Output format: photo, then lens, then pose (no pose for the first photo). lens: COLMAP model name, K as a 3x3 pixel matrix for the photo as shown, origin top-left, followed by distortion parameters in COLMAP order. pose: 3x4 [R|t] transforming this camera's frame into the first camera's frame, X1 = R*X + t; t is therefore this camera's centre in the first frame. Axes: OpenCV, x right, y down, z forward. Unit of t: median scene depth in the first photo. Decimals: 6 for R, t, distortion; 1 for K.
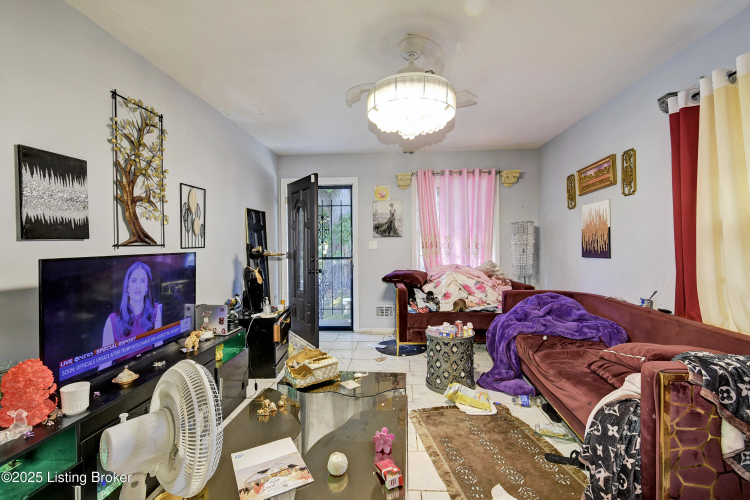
lens RADIAL K [[328.9, 0, 377.5], [0, 328.9, 246.5], [0, 0, 1]] dist [-0.000423, 0.000016]
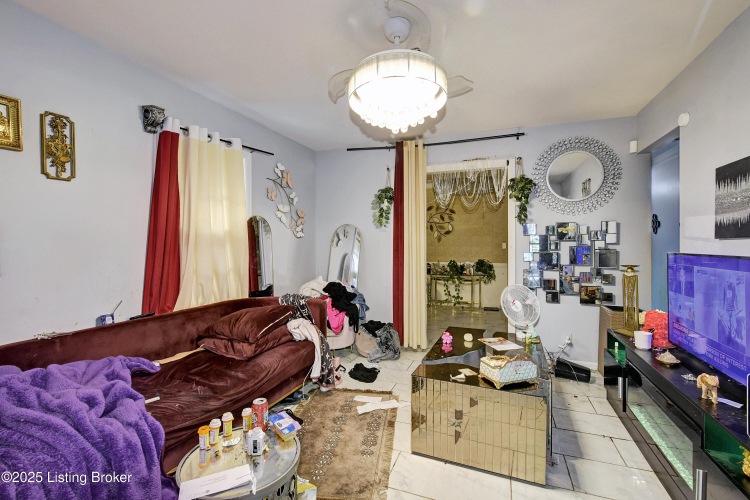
lens RADIAL K [[328.9, 0, 377.5], [0, 328.9, 246.5], [0, 0, 1]] dist [-0.000423, 0.000016]
pose [[-0.958495, 0.008769, 0.284974, -0.077861], [0.013592, 0.999796, 0.014949, -0.016923], [-0.284785, 0.018202, -0.958419, 1.532785]]
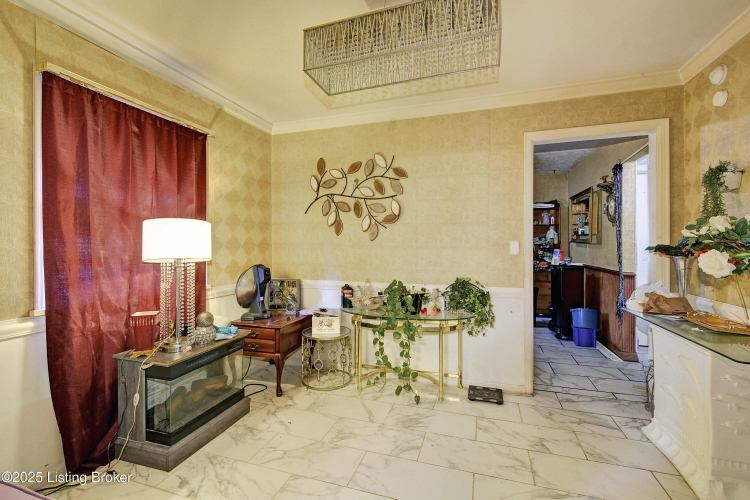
lens RADIAL K [[328.9, 0, 377.5], [0, 328.9, 246.5], [0, 0, 1]] dist [-0.000423, 0.000016]
pose [[-0.972920, 0.009256, 0.230955, -0.086238], [0.011851, 0.999881, 0.009853, -0.006962], [-0.230837, 0.012324, -0.972914, 0.977064]]
